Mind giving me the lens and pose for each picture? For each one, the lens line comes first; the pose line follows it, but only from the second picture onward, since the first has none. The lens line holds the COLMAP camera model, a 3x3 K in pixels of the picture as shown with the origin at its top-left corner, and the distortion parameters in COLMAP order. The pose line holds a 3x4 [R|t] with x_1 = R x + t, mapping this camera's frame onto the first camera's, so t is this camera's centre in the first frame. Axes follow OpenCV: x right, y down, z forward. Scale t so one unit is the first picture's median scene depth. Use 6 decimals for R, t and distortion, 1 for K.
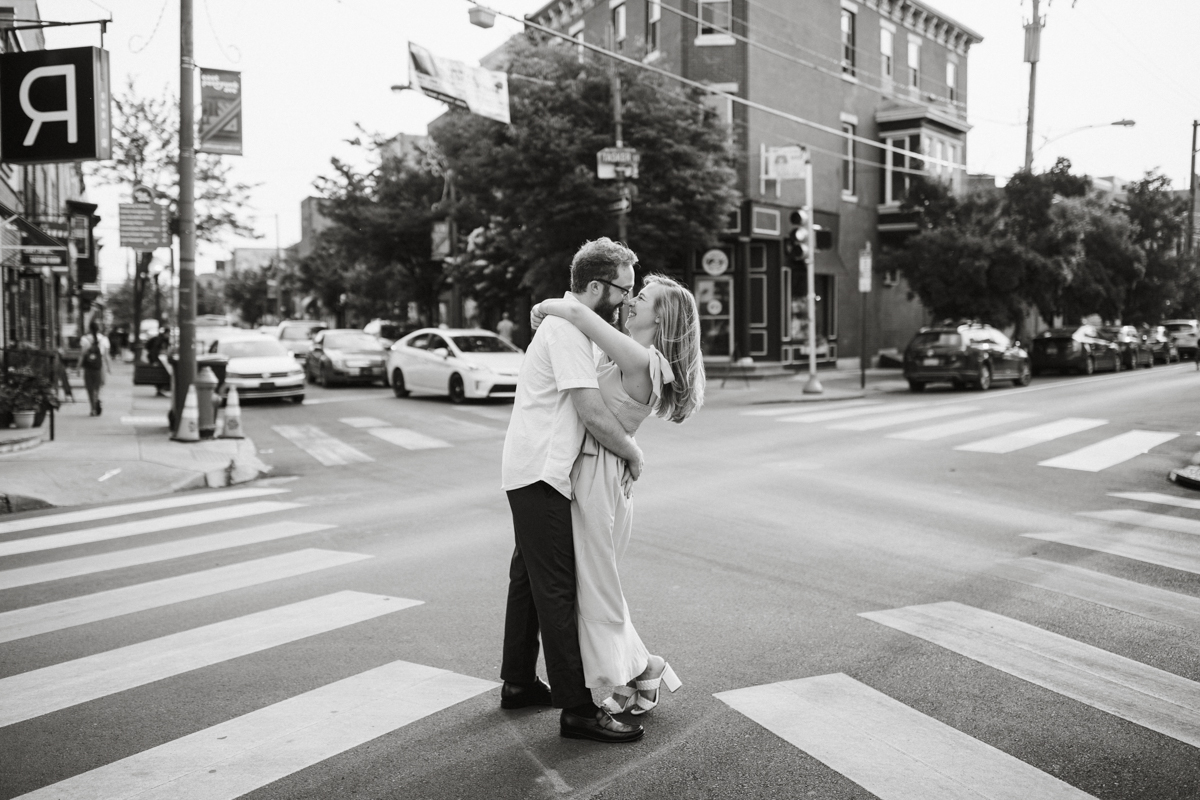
lens RADIAL K [[1243.8, 0, 567.8], [0, 1243.8, 359.7], [0, 0, 1]] dist [-0.012679, -0.024496]
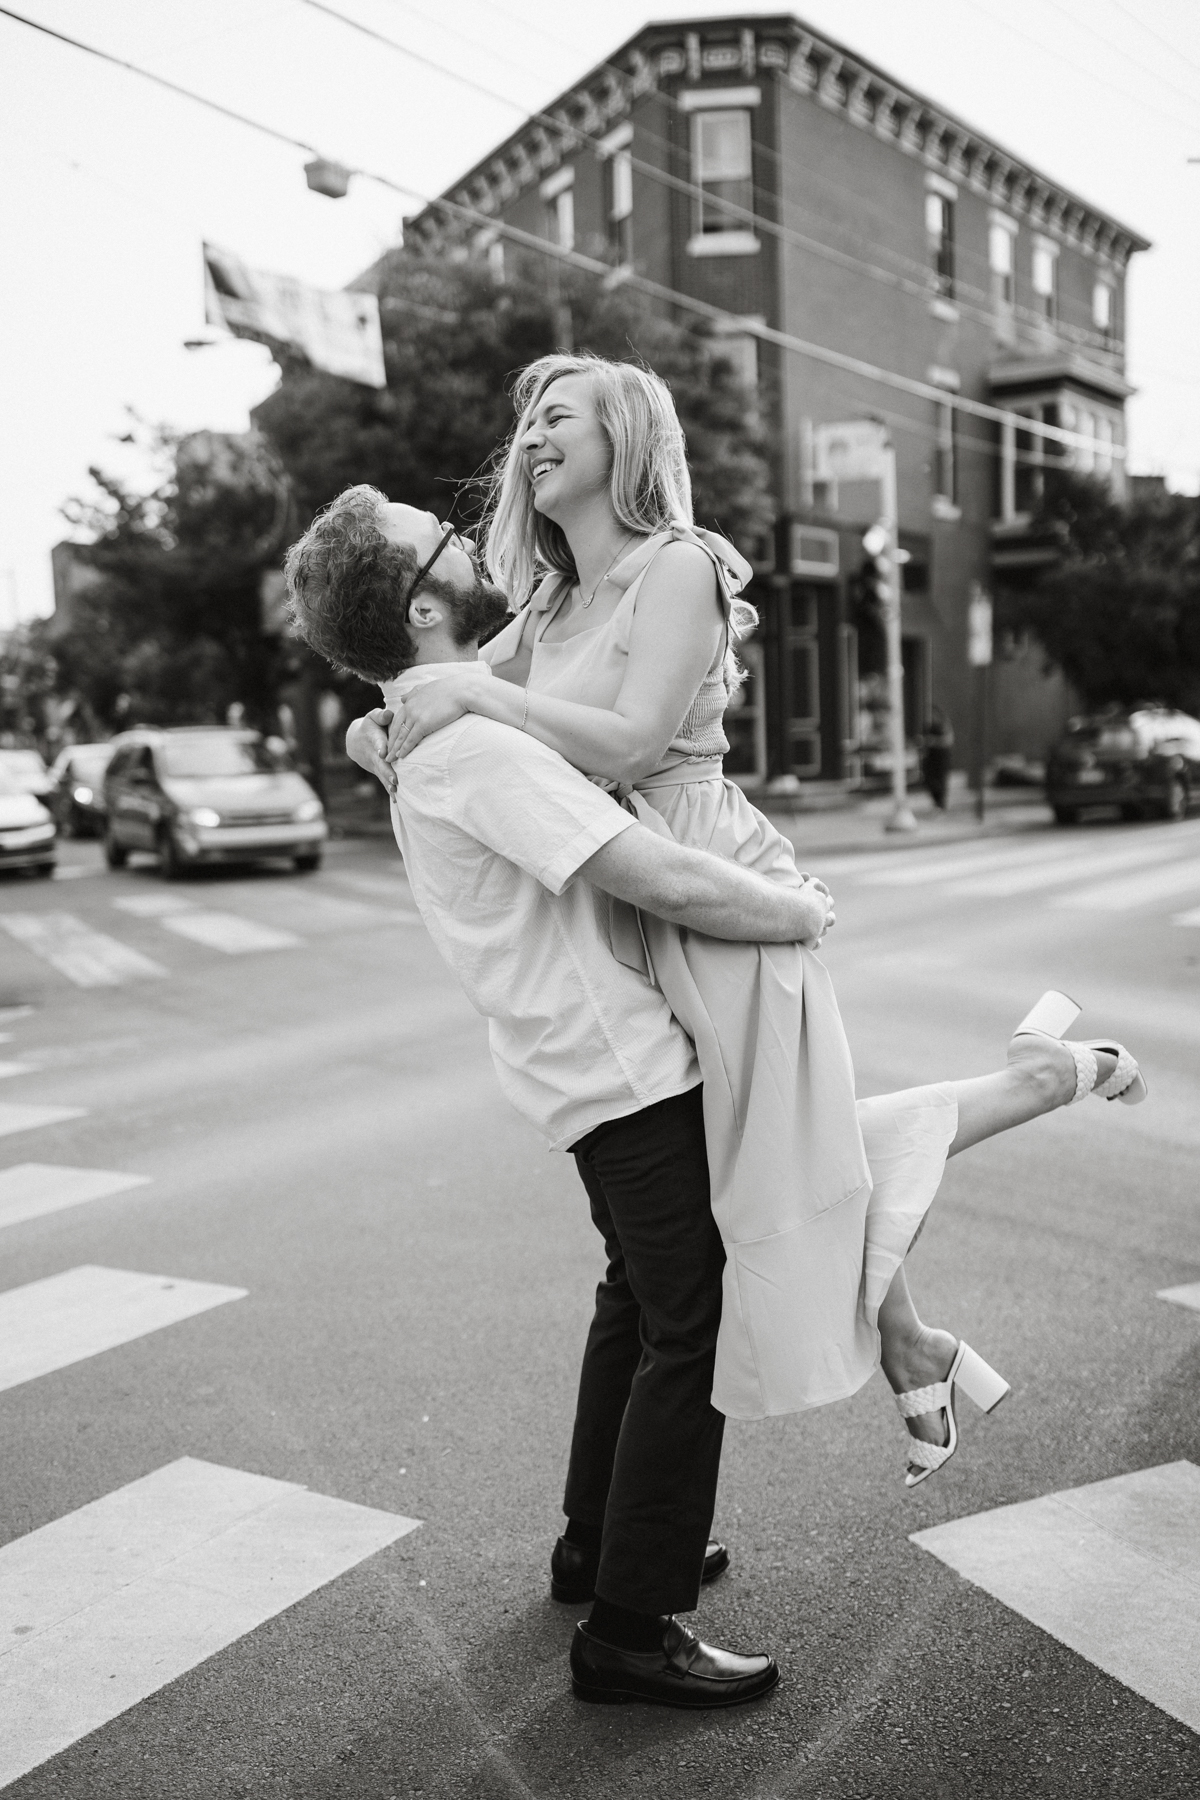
lens RADIAL K [[1806.7, 0, 561.1], [0, 1806.7, 955.8], [0, 0, 1]] dist [-0.018535, -0.011200]
pose [[0.998573, -0.032896, 0.042074, -0.007246], [0.029000, 0.995513, 0.090067, 0.002394], [-0.044848, -0.088718, 0.995047, 0.118614]]
